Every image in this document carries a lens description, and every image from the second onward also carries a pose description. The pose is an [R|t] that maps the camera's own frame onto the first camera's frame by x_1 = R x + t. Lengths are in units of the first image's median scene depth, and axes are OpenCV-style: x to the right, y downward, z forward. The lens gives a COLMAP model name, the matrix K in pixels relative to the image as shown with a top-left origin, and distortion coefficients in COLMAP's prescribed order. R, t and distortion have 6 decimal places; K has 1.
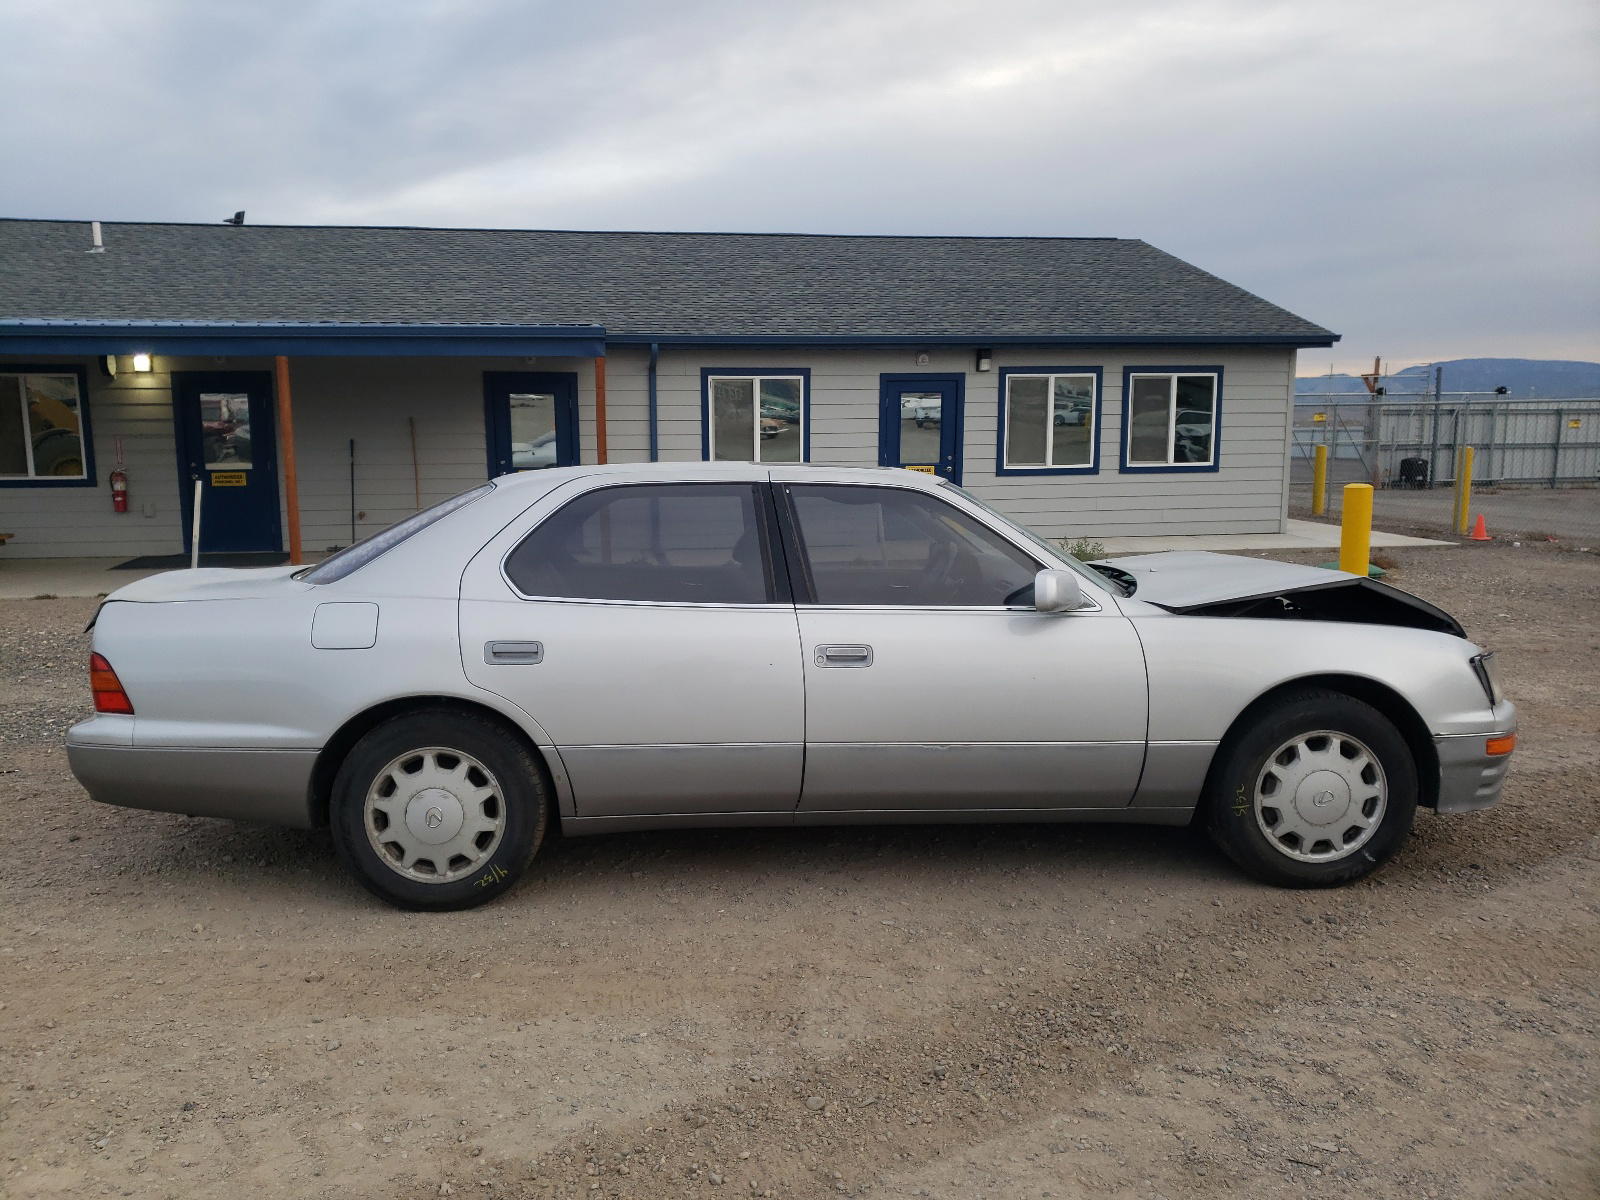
lens RADIAL K [[1172.8, 0, 800.0], [0, 1172.8, 600.0], [0, 0, 1]] dist [-0.072468, 0.100923]
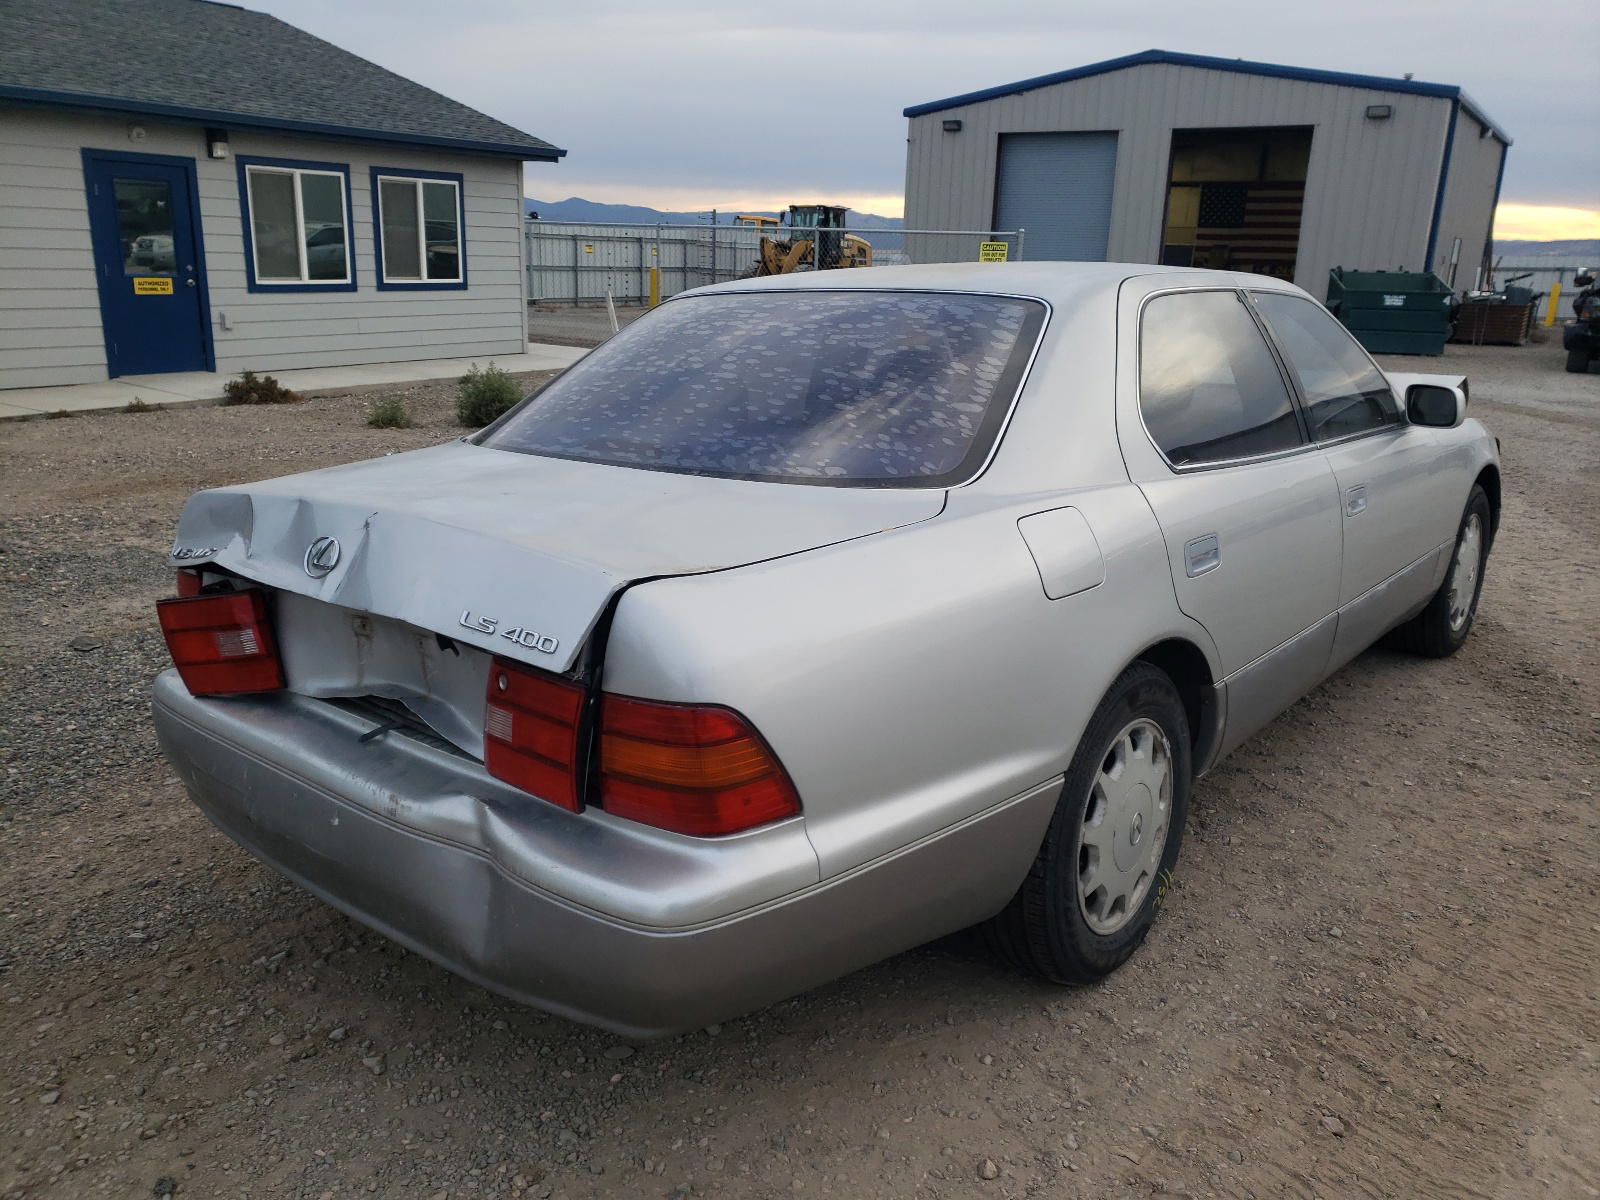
lens RADIAL K [[1172.8, 0, 800.0], [0, 1172.8, 600.0], [0, 0, 1]] dist [-0.072468, 0.100923]
pose [[0.696667, -0.172113, 0.696443, -0.161673], [0.065496, 0.981999, 0.177166, -0.011893], [-0.714399, -0.077811, 0.695399, 0.129687]]
